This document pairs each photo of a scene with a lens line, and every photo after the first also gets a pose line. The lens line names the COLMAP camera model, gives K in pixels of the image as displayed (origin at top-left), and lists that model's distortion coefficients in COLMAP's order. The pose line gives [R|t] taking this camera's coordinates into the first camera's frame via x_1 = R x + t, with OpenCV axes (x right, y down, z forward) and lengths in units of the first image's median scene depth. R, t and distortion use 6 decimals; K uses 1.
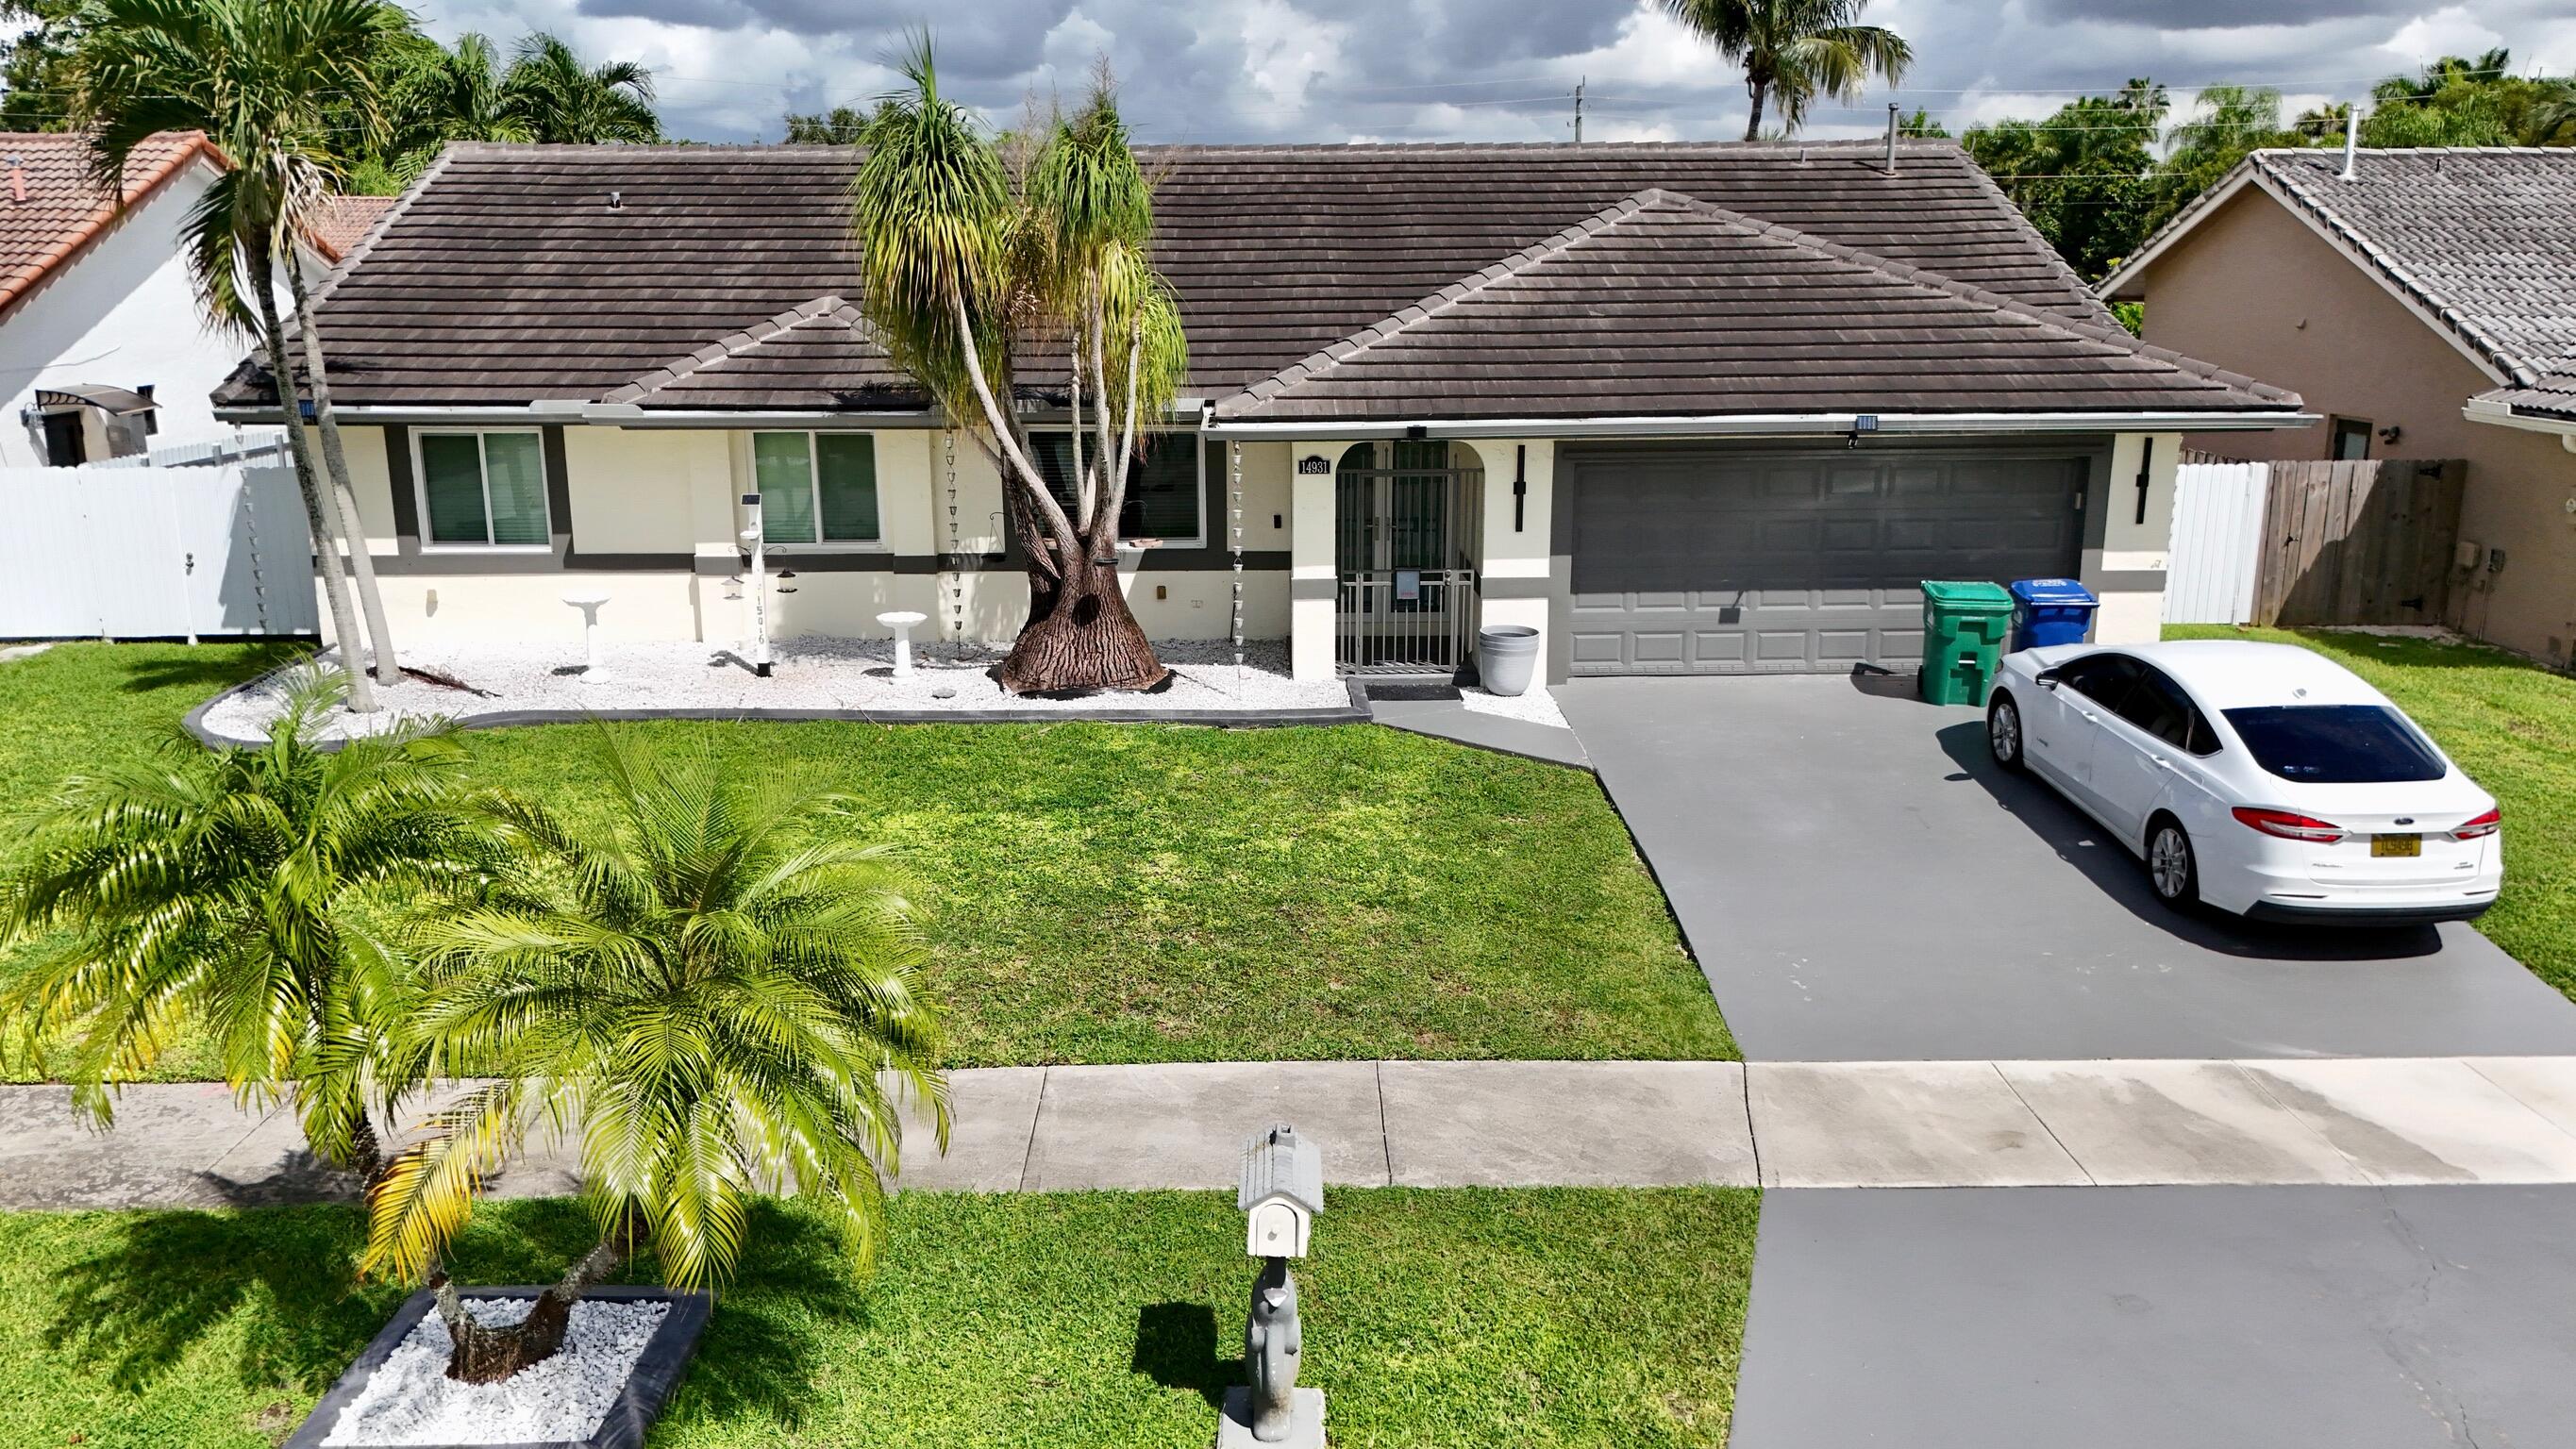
lens RADIAL K [[1914.7, 0, 1290.2], [0, 1914.7, 727.0], [0, 0, 1]] dist [0.065091, -0.068466]
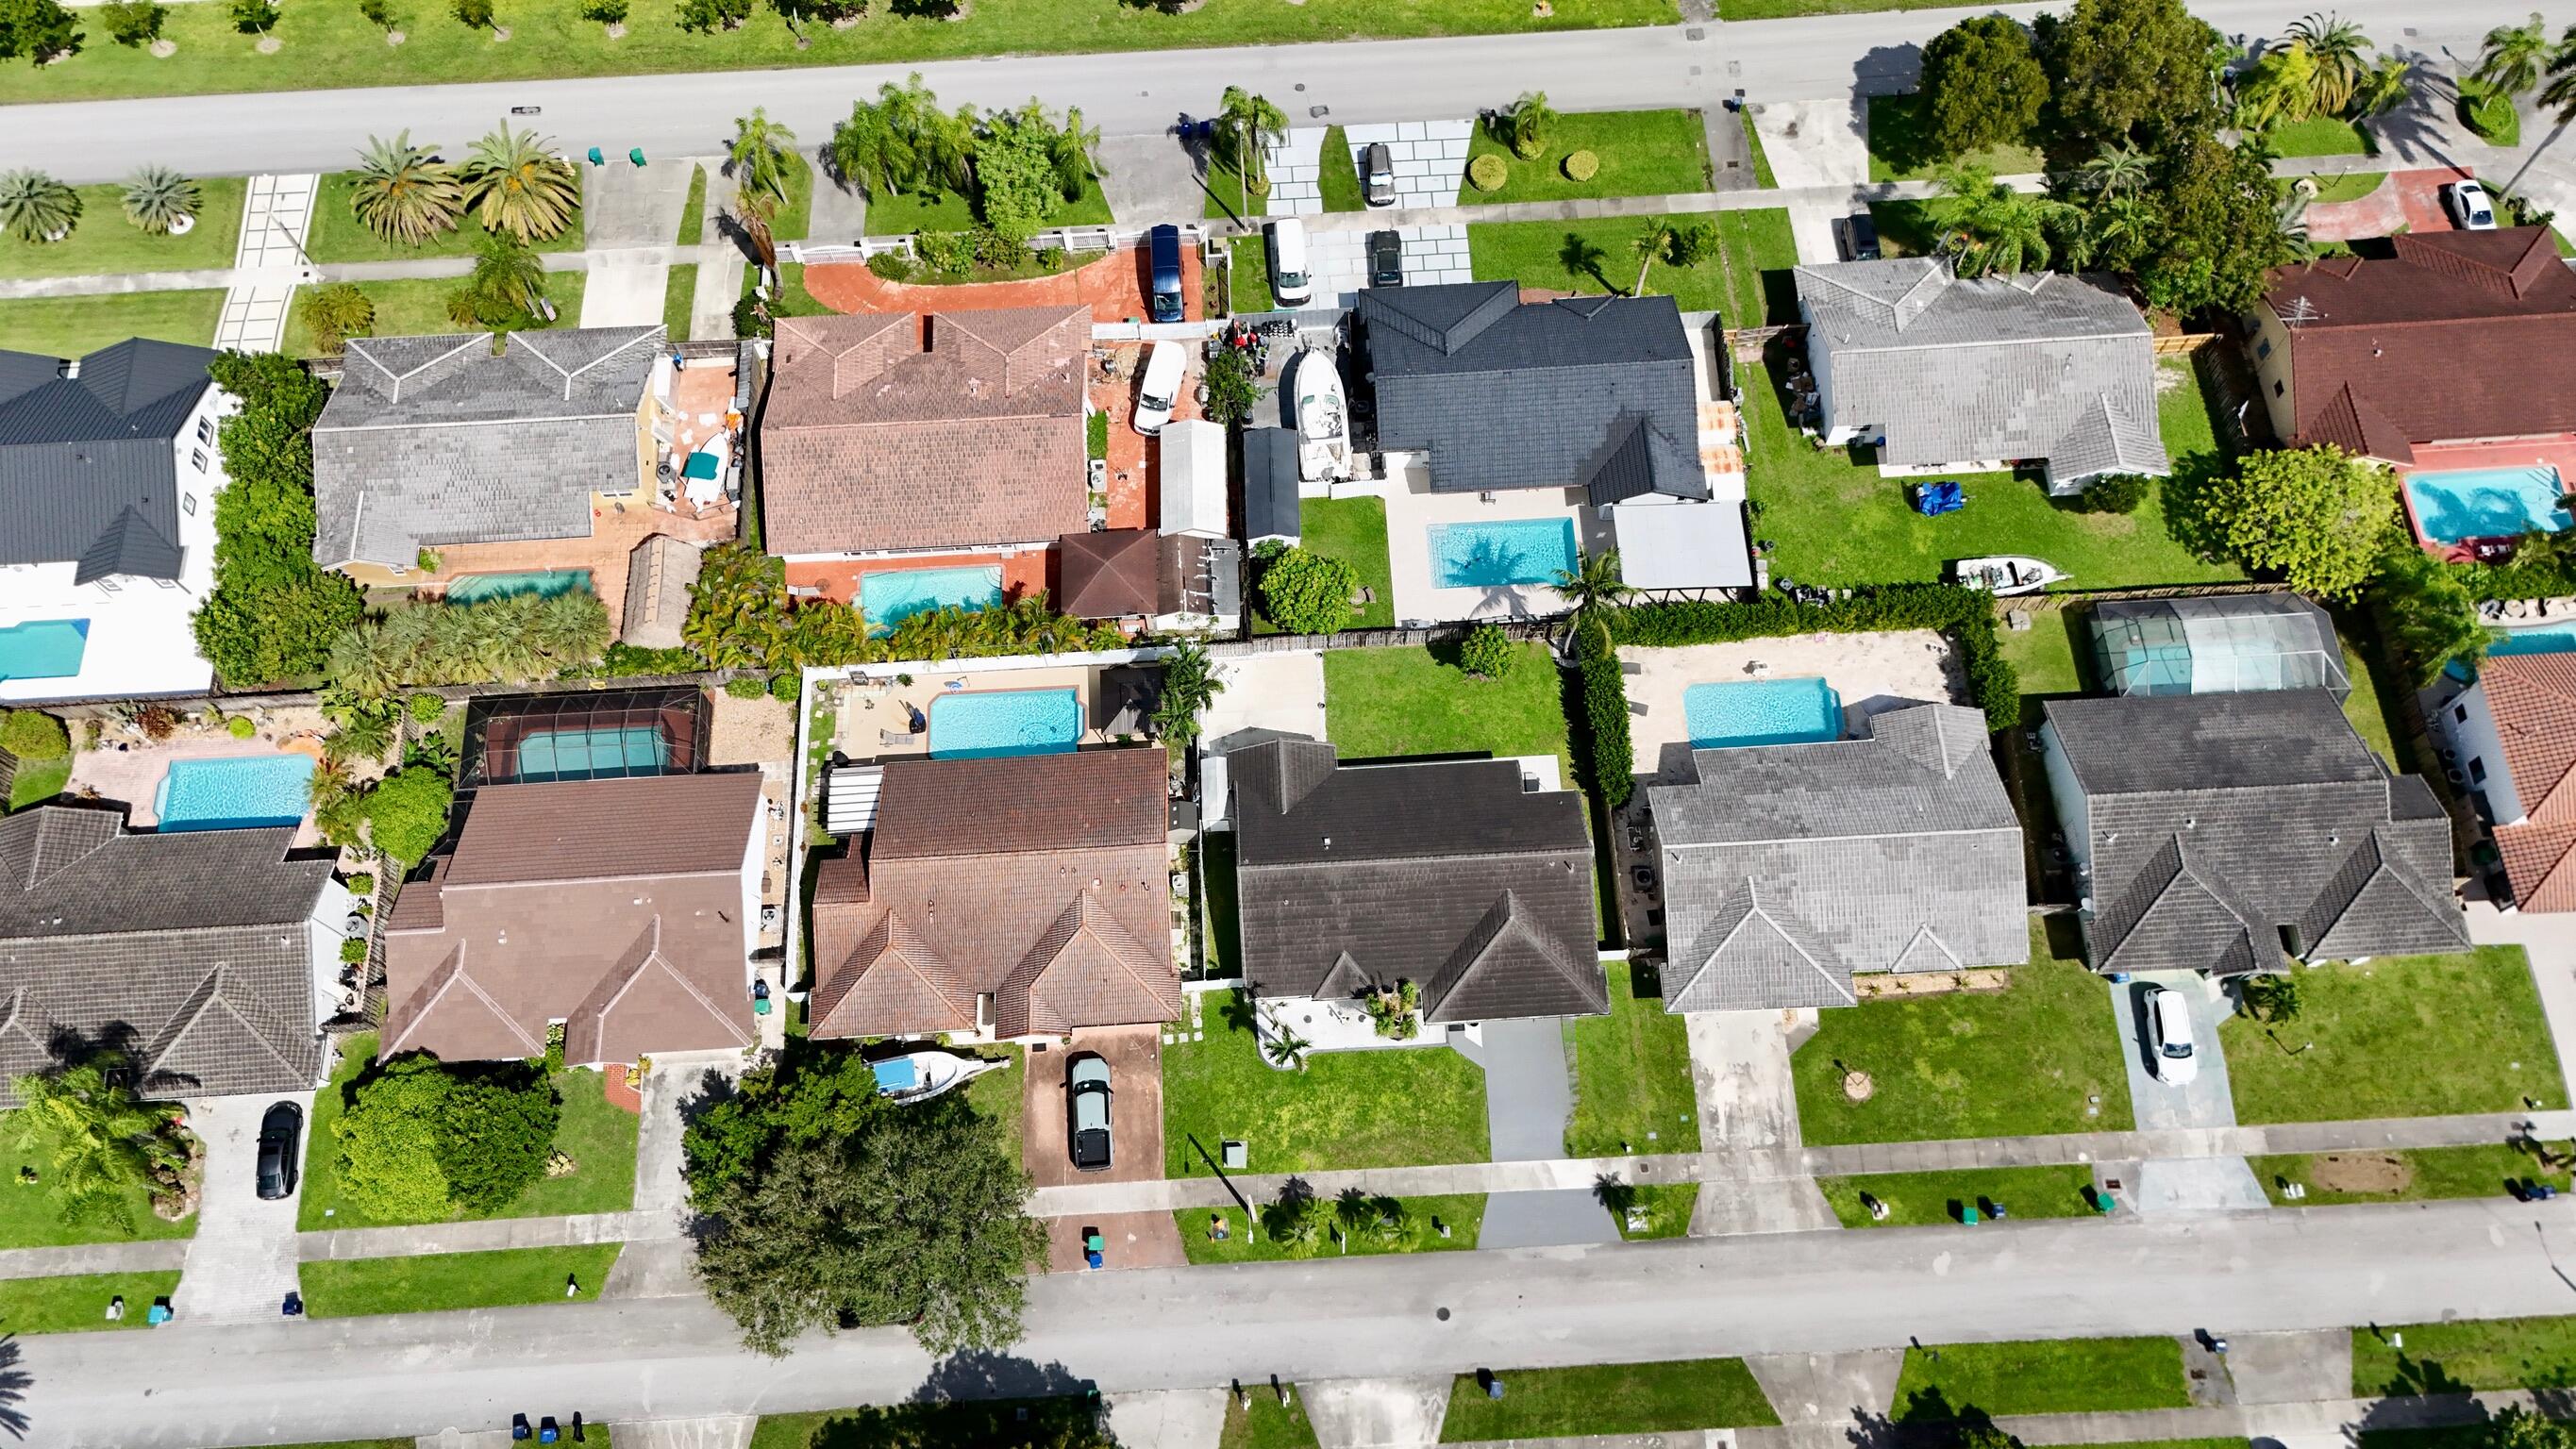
lens RADIAL K [[1914.7, 0, 1278.6], [0, 1914.7, 707.9], [0, 0, 1]] dist [0.065091, -0.068466]
pose [[0.999608, -0.026300, -0.009631, -0.393147], [0.023541, 0.602619, 0.797681, -5.250507], [-0.015175, -0.797595, 0.603002, -1.720592]]
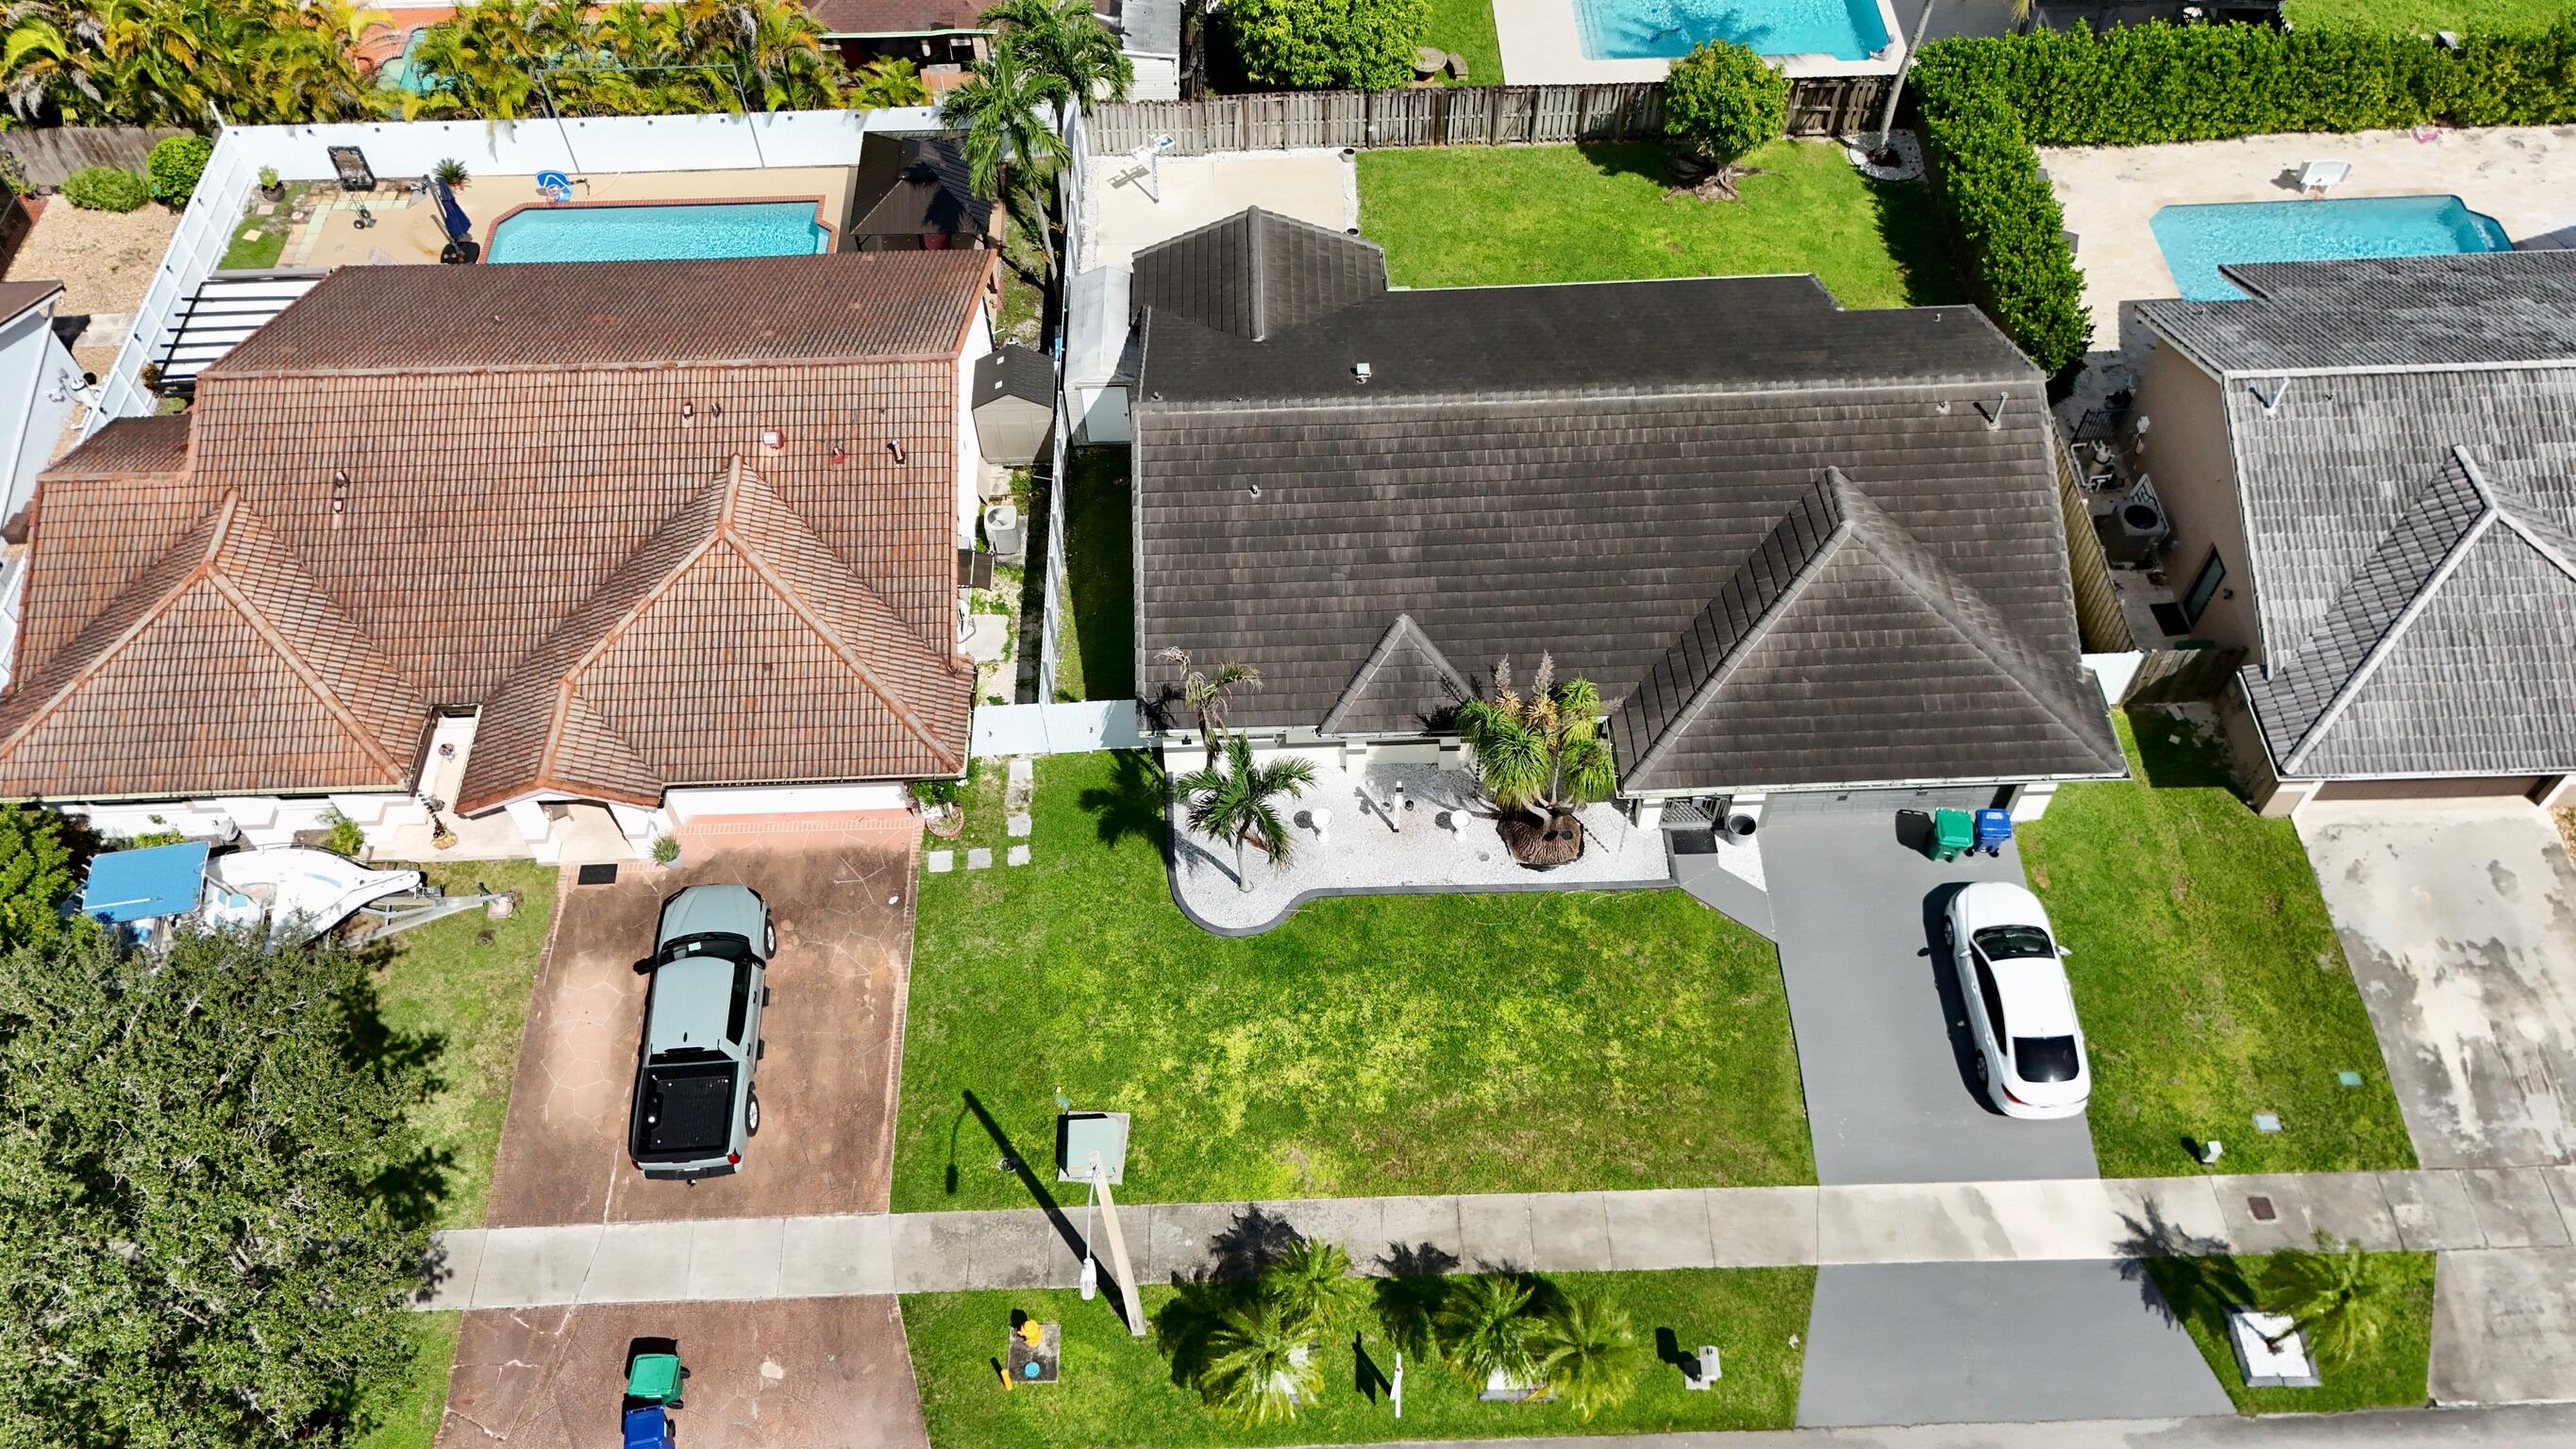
lens RADIAL K [[1914.7, 0, 1285.2], [0, 1914.7, 723.6], [0, 0, 1]] dist [0.065091, -0.068466]
pose [[0.999892, -0.006485, -0.013195, -0.378608], [0.013450, 0.765915, 0.642801, -1.559544], [0.005937, -0.642909, 0.765919, -0.609104]]
